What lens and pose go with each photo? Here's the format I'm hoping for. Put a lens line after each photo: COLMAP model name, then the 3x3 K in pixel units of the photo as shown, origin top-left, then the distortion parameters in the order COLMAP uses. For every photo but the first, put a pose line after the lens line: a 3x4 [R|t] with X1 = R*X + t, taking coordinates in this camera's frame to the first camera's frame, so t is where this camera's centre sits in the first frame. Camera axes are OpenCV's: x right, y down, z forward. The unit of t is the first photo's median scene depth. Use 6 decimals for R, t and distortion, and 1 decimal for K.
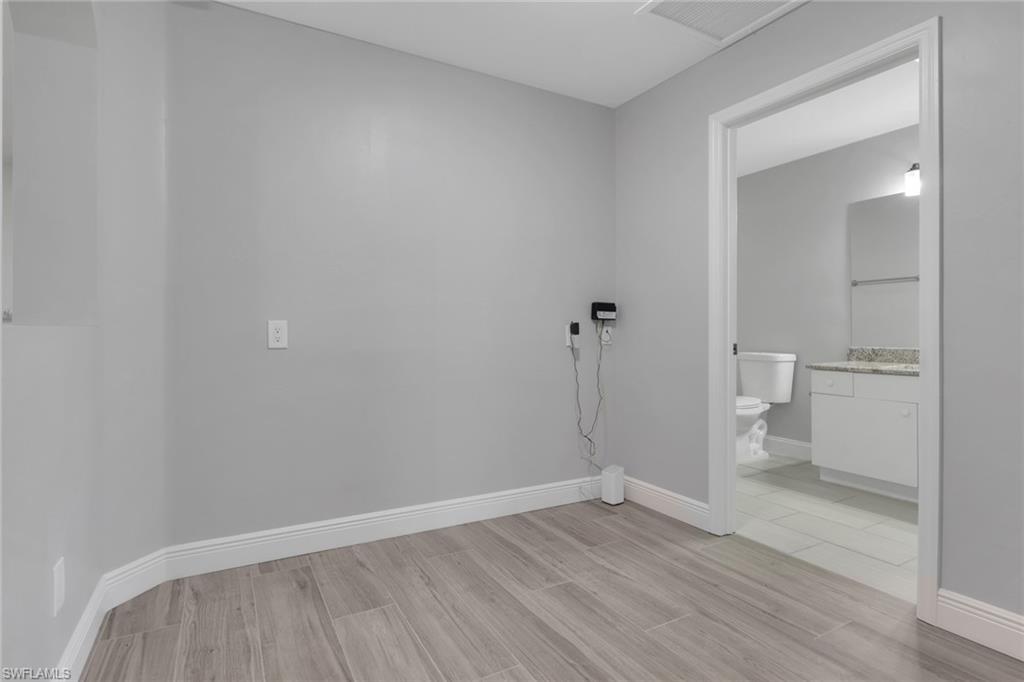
lens RADIAL K [[511.0, 0, 504.2], [0, 511.0, 336.8], [0, 0, 1]] dist [0.000825, 0.000355]
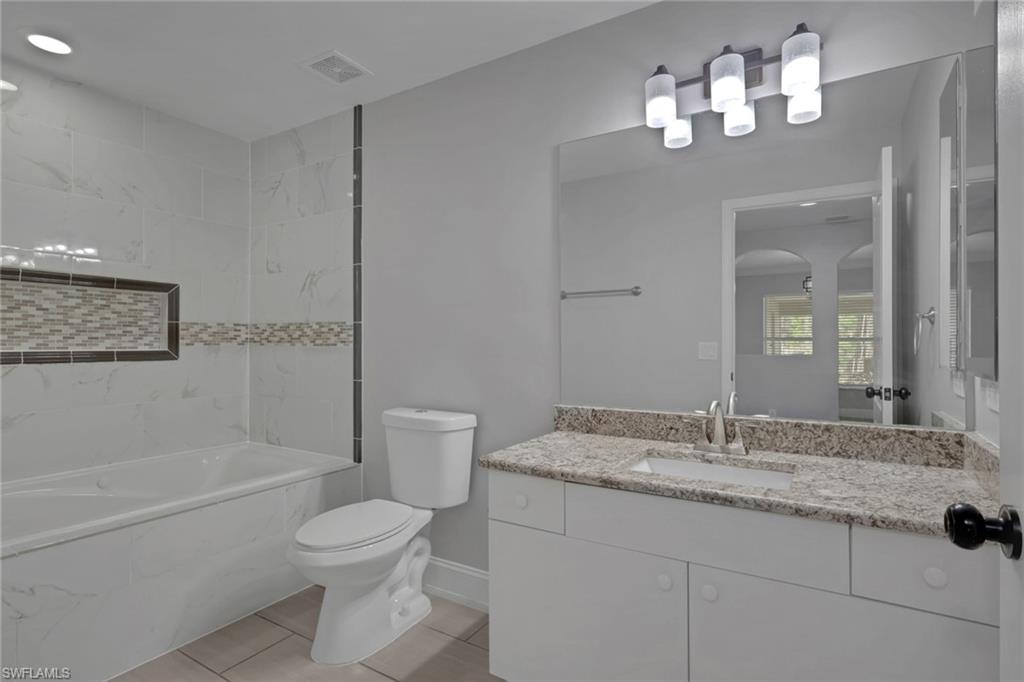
lens RADIAL K [[526.6, 0, 512.0], [0, 526.6, 341.0], [0, 0, 1]] dist [0.004866, 0.000880]
pose [[0.873645, 0.009199, 0.486478, 0.330184], [-0.002990, 0.999904, -0.013537, -0.036821], [-0.486555, 0.010372, 0.873588, 0.489563]]
